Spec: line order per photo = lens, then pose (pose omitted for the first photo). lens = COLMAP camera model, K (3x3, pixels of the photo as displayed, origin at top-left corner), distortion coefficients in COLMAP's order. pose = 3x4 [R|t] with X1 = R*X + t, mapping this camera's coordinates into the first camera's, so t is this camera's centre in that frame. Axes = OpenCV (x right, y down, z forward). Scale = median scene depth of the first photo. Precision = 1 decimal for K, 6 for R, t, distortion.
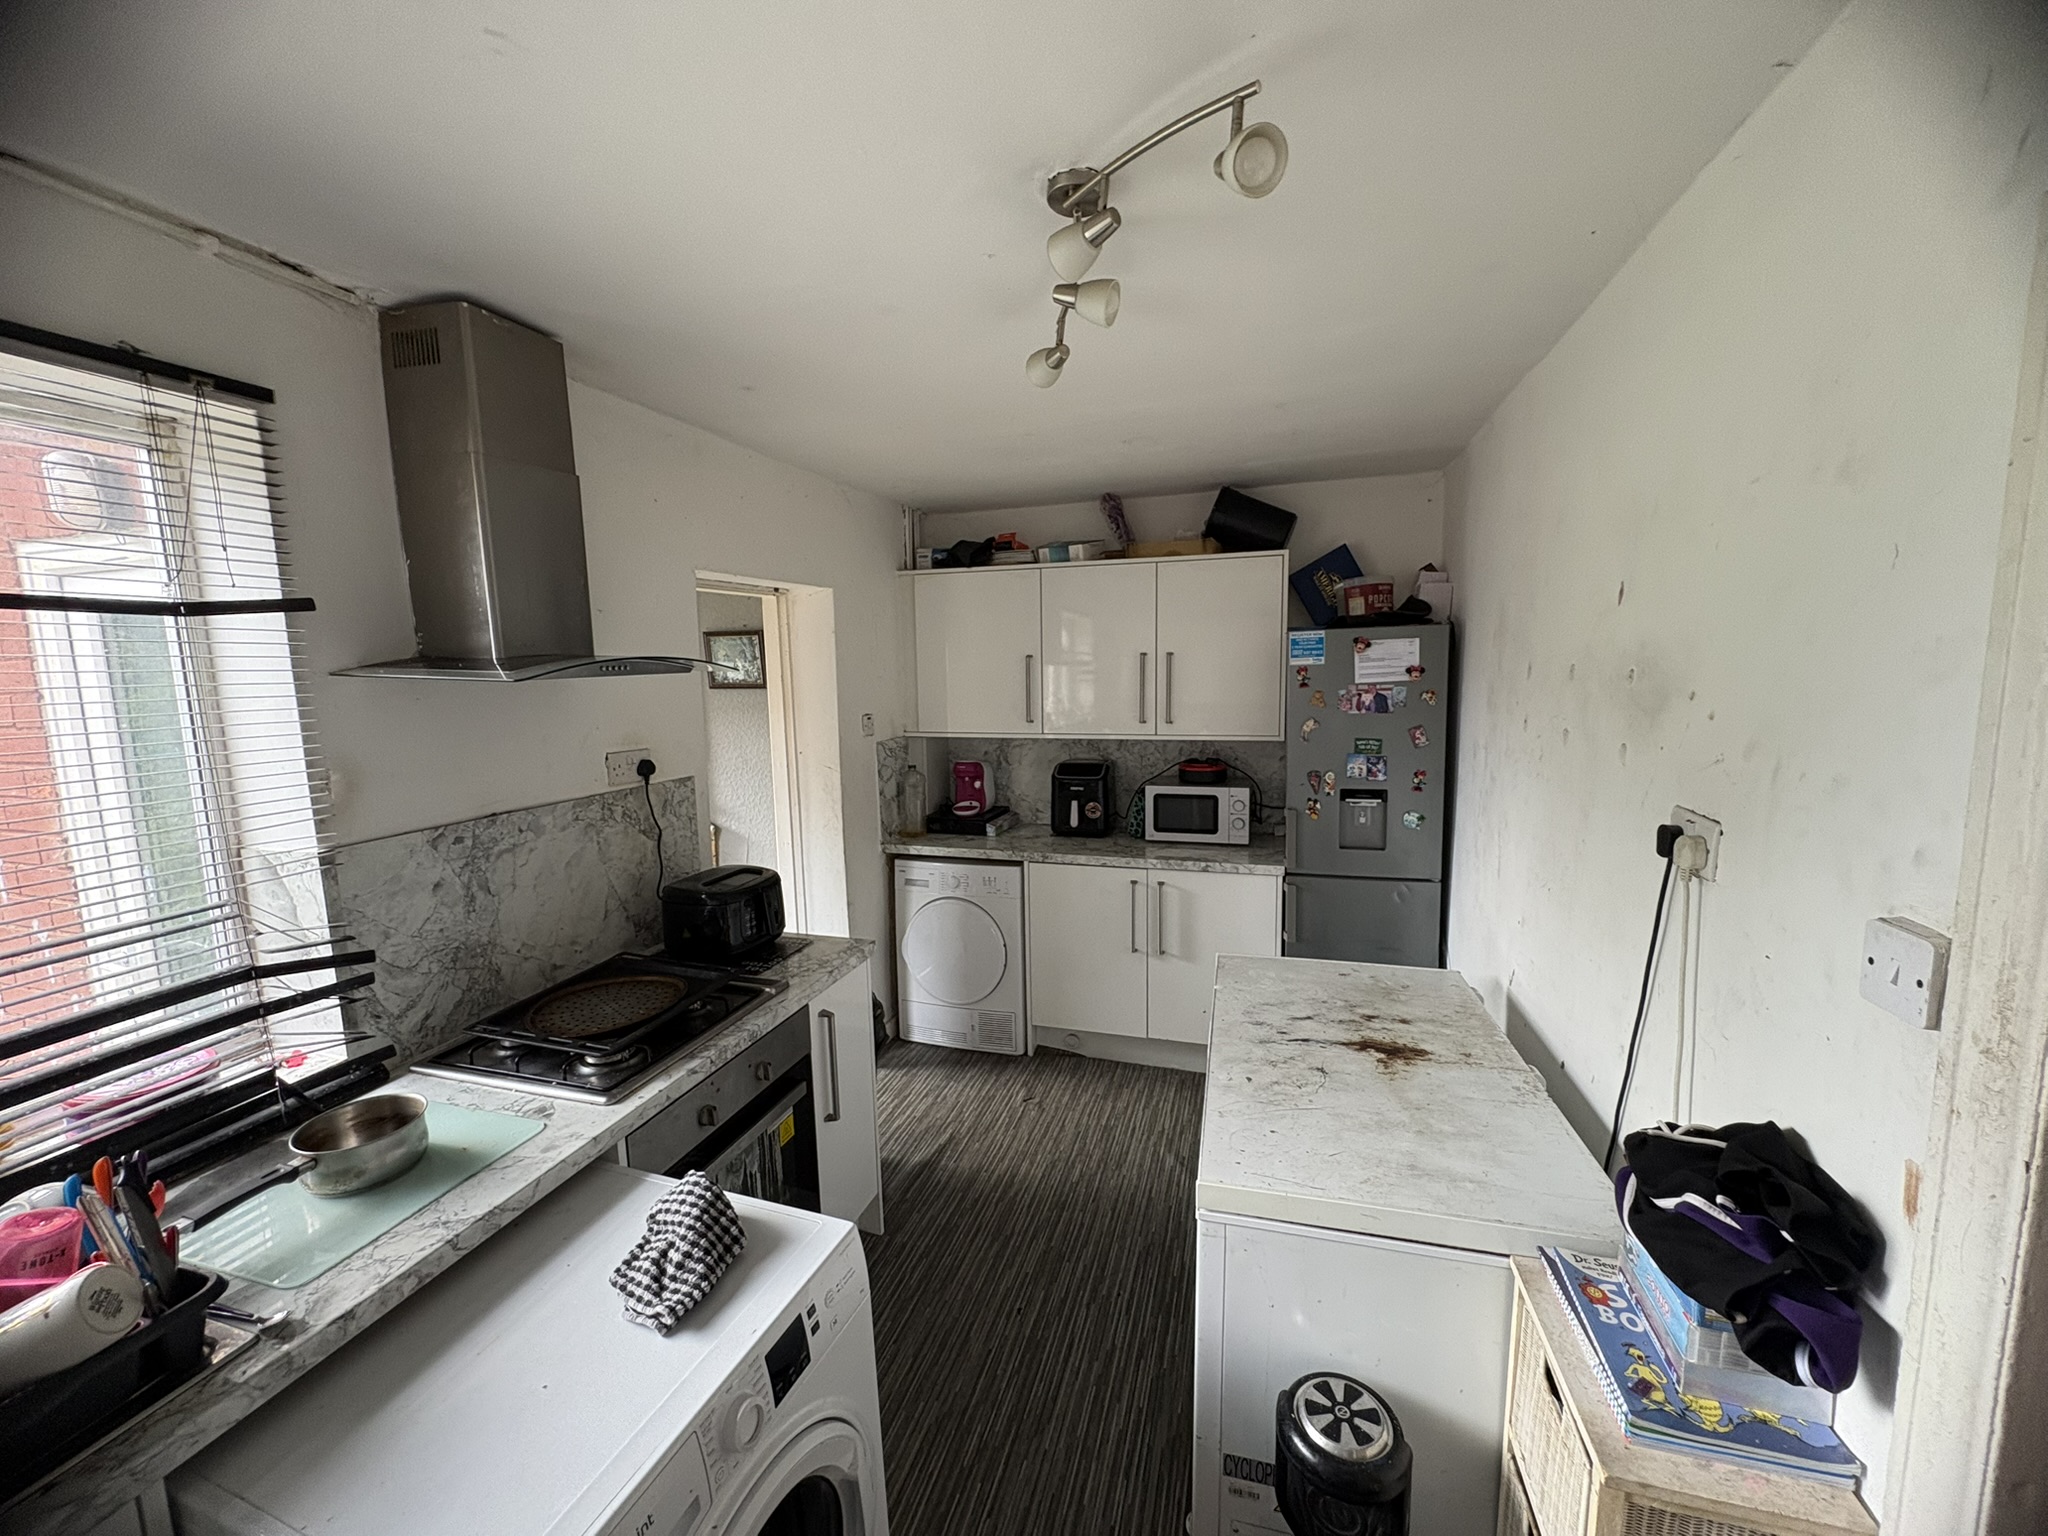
lens RADIAL K [[812.3, 0, 1021.6], [0, 812.3, 767.2], [0, 0, 1]] dist [-0.000848, 0.000325]
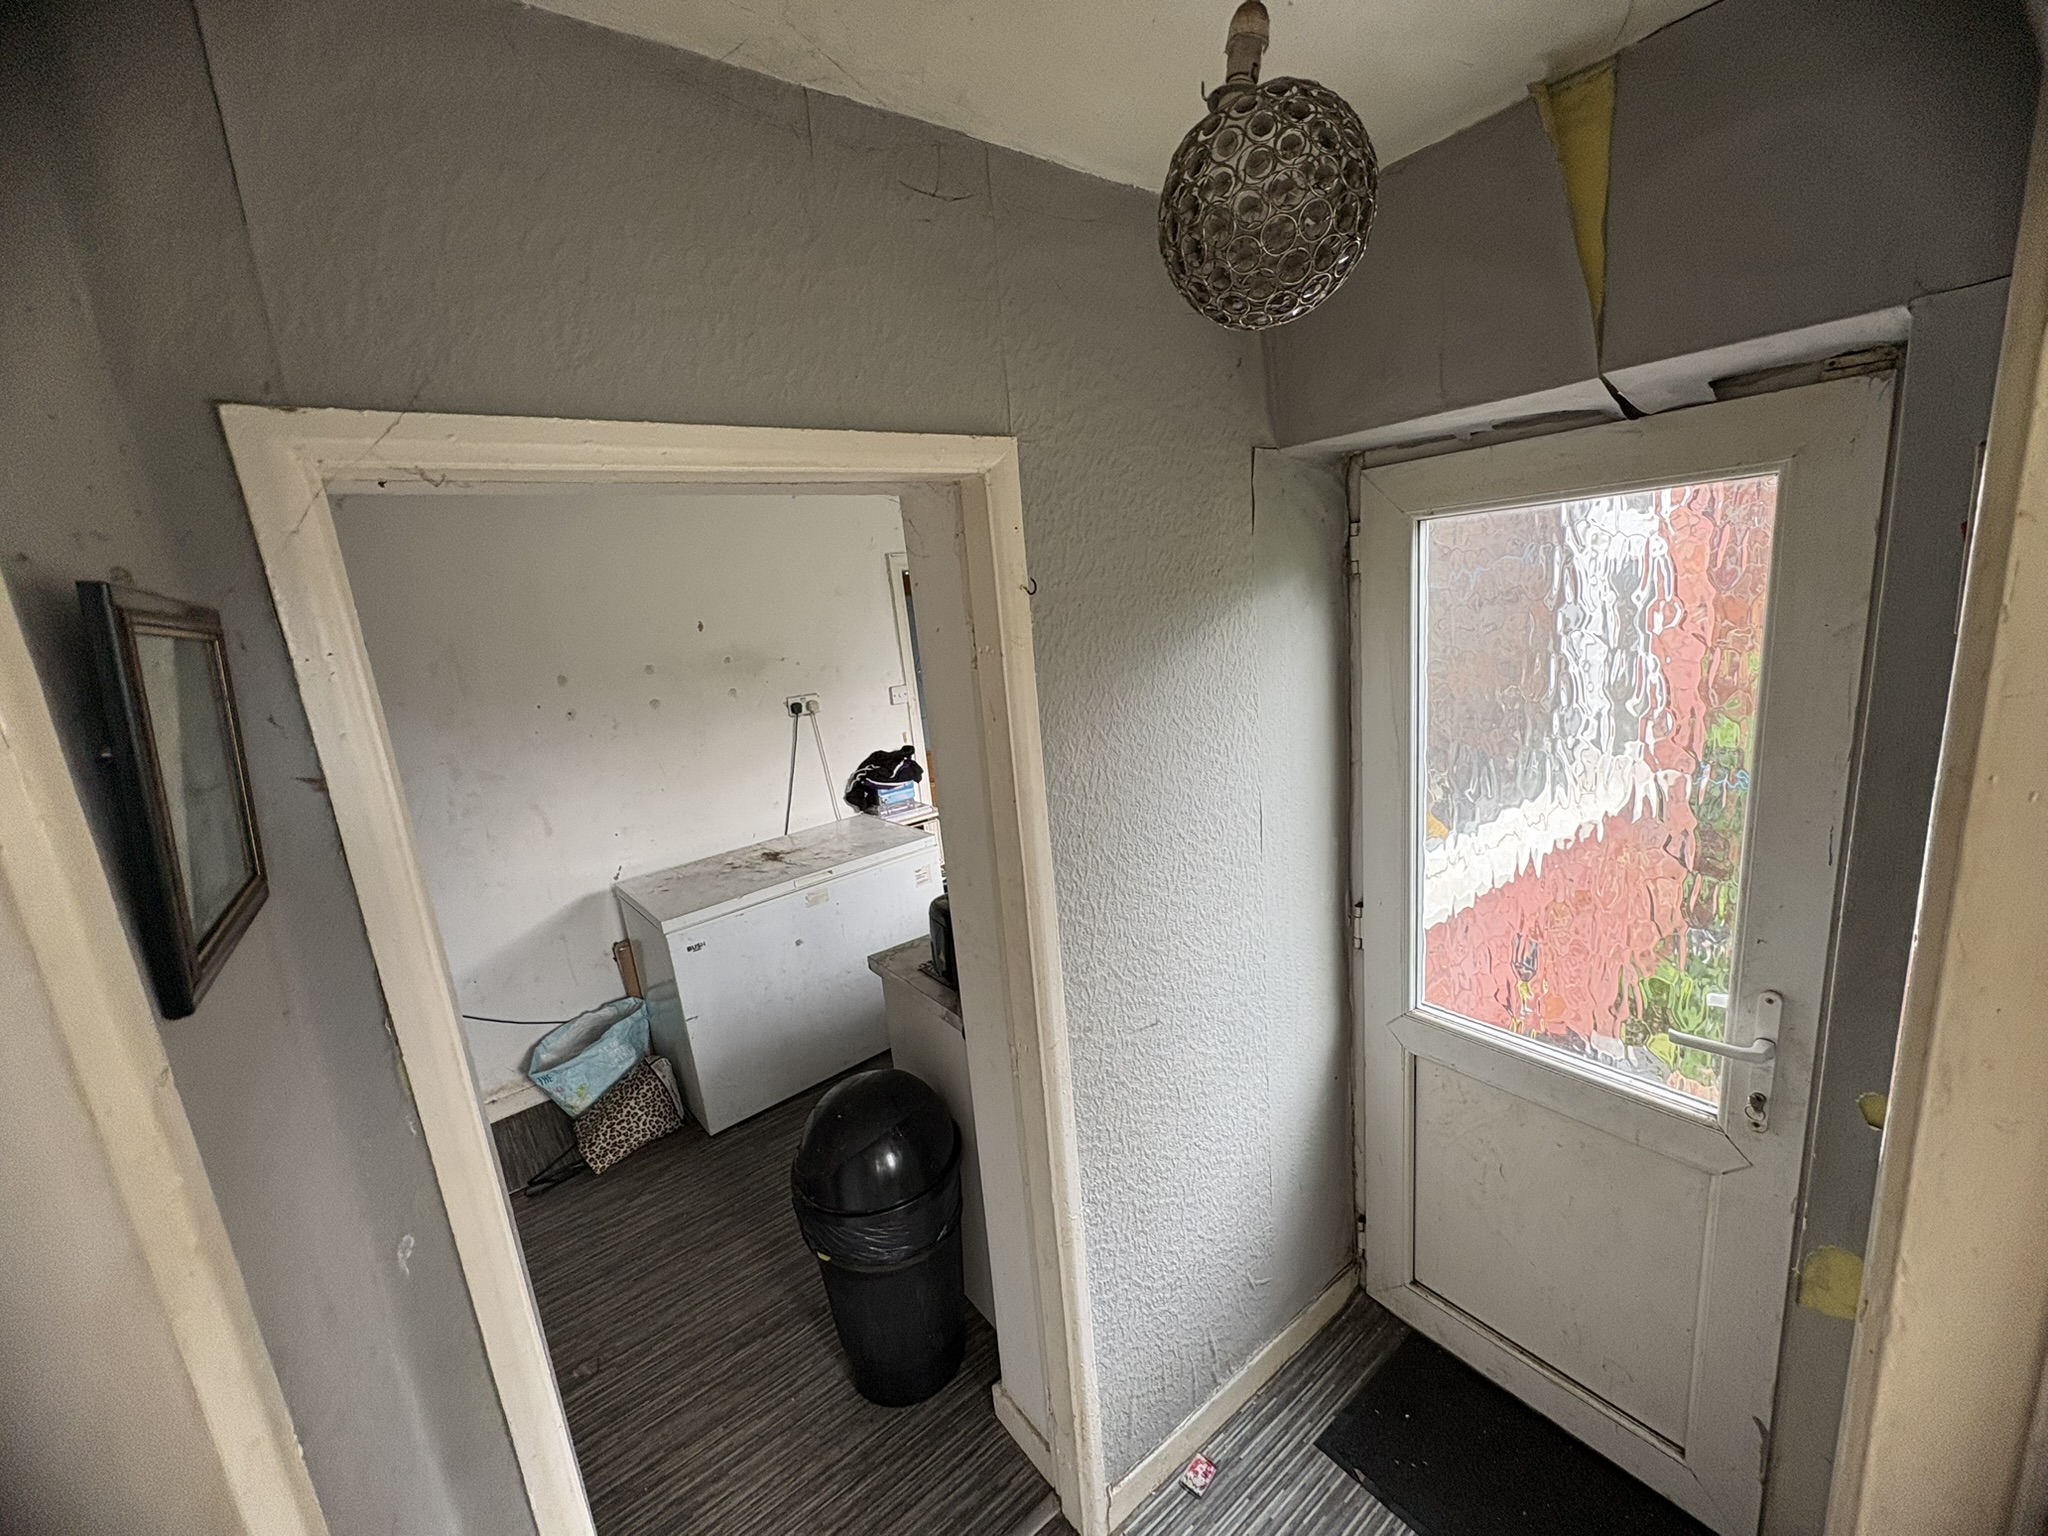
lens RADIAL K [[812.3, 0, 1021.6], [0, 812.3, 767.2], [0, 0, 1]] dist [-0.000848, 0.000325]
pose [[-0.806015, -0.025712, 0.591336, -1.128343], [0.183994, 0.938676, 0.291606, -0.294994], [-0.562570, 0.343841, -0.751856, 1.994056]]
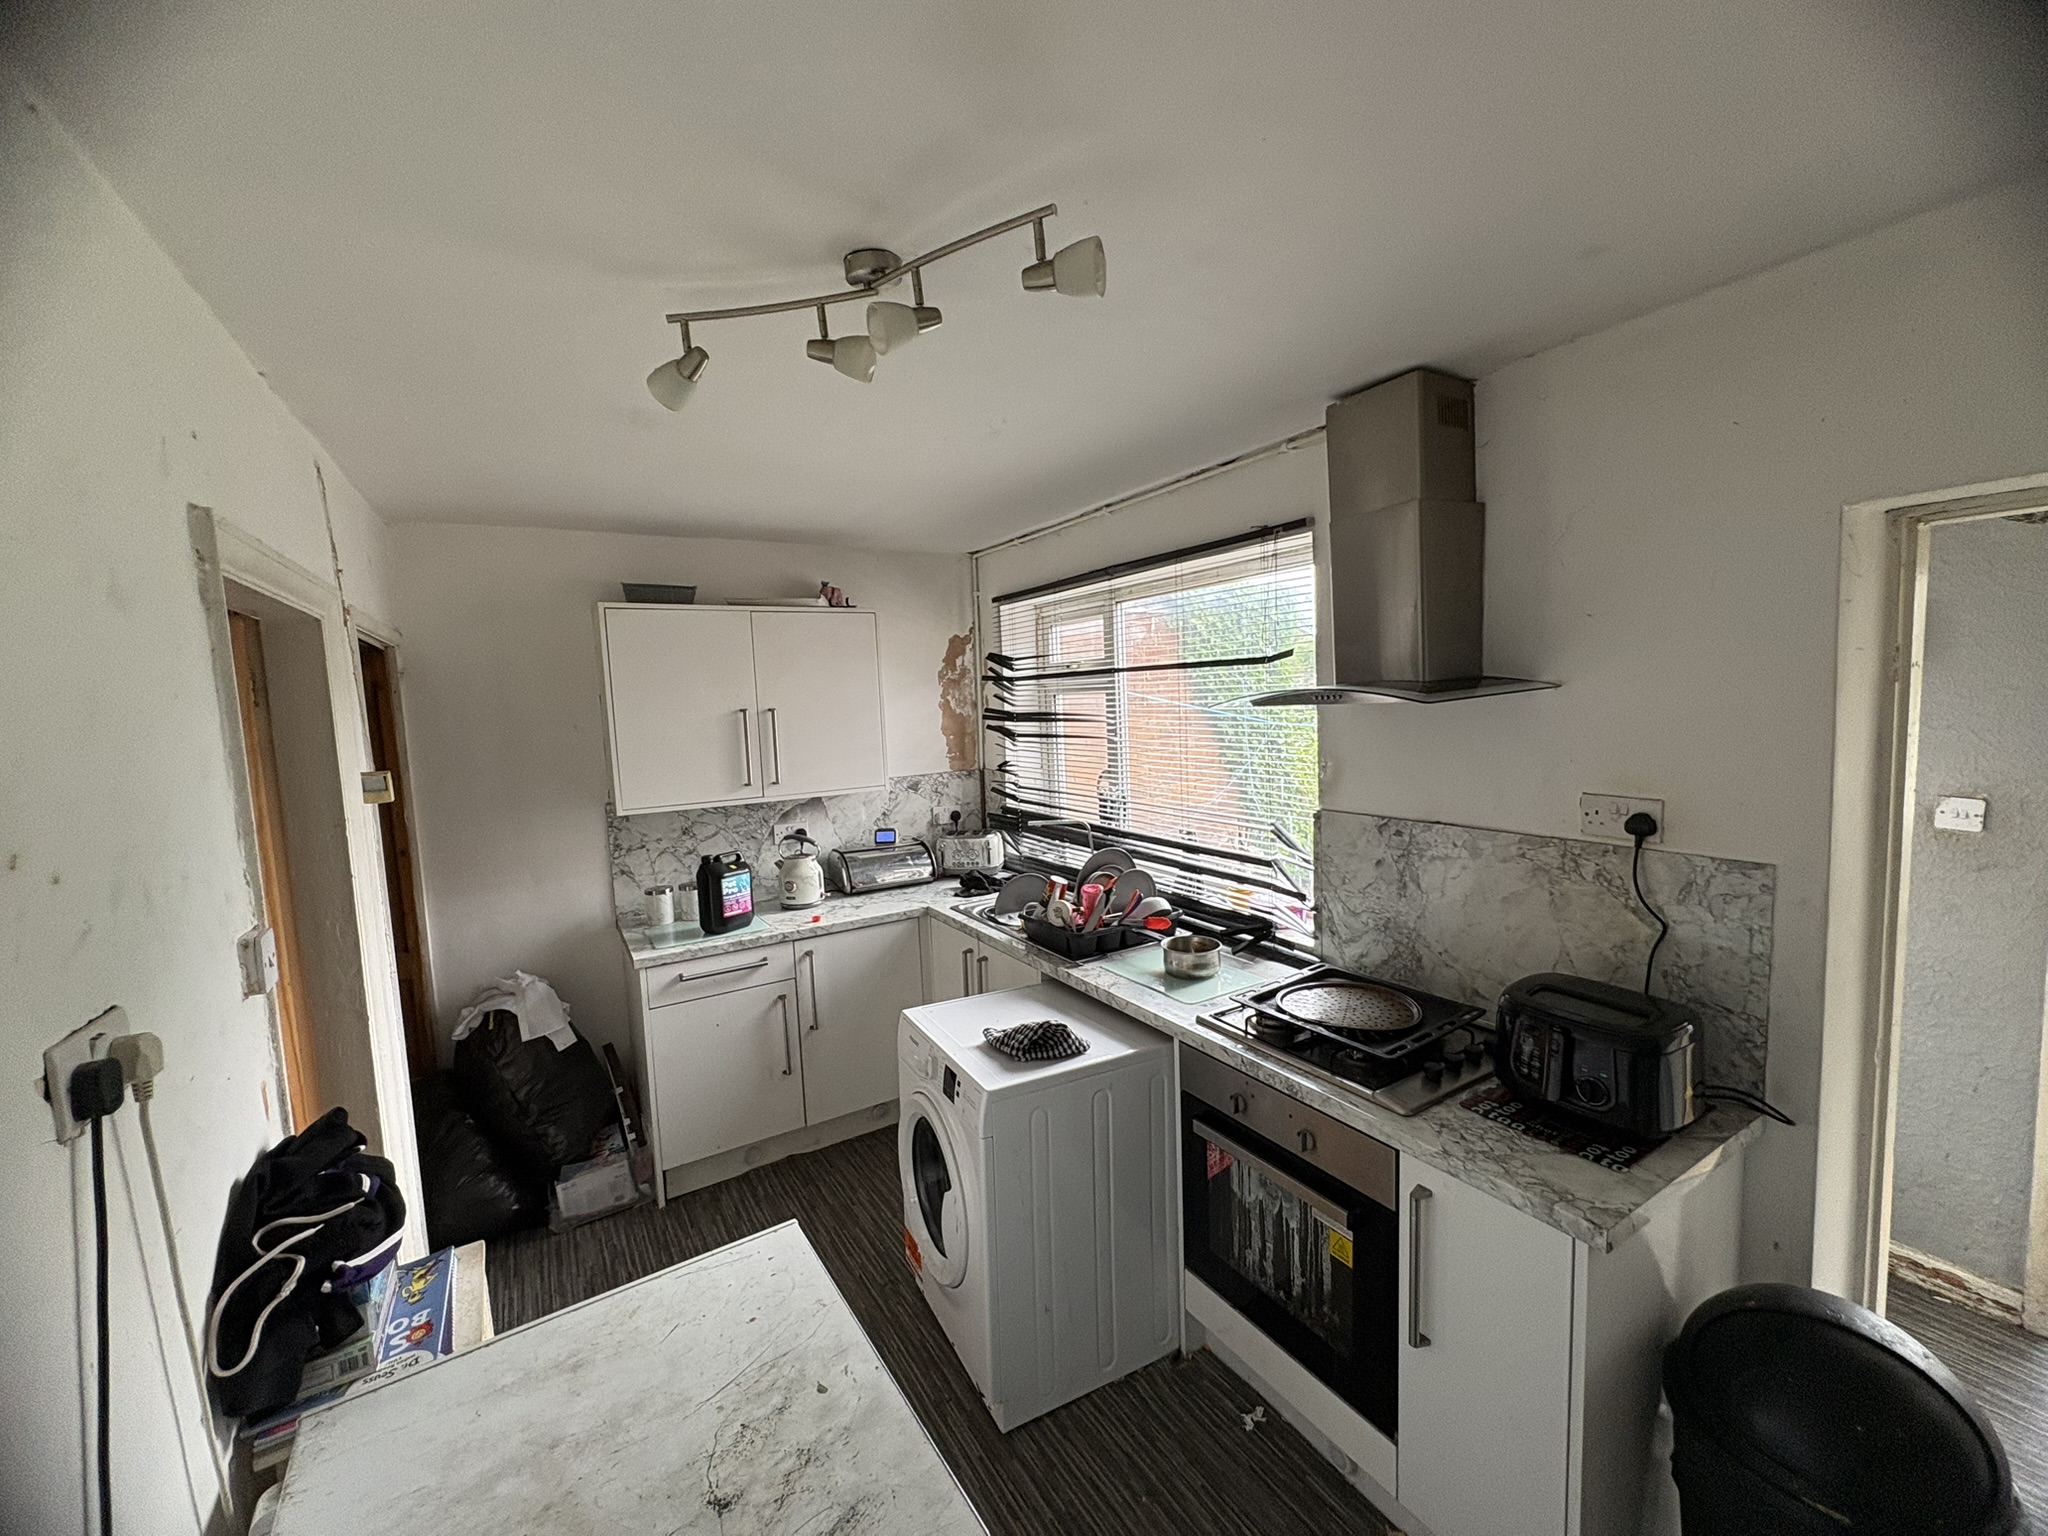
lens RADIAL K [[812.3, 0, 1021.6], [0, 812.3, 767.2], [0, 0, 1]] dist [-0.000848, 0.000325]
pose [[-0.660993, 0.113147, -0.741813, 0.542238], [-0.042695, 0.981295, 0.187718, -0.203694], [0.749176, 0.155752, -0.643798, 1.323723]]
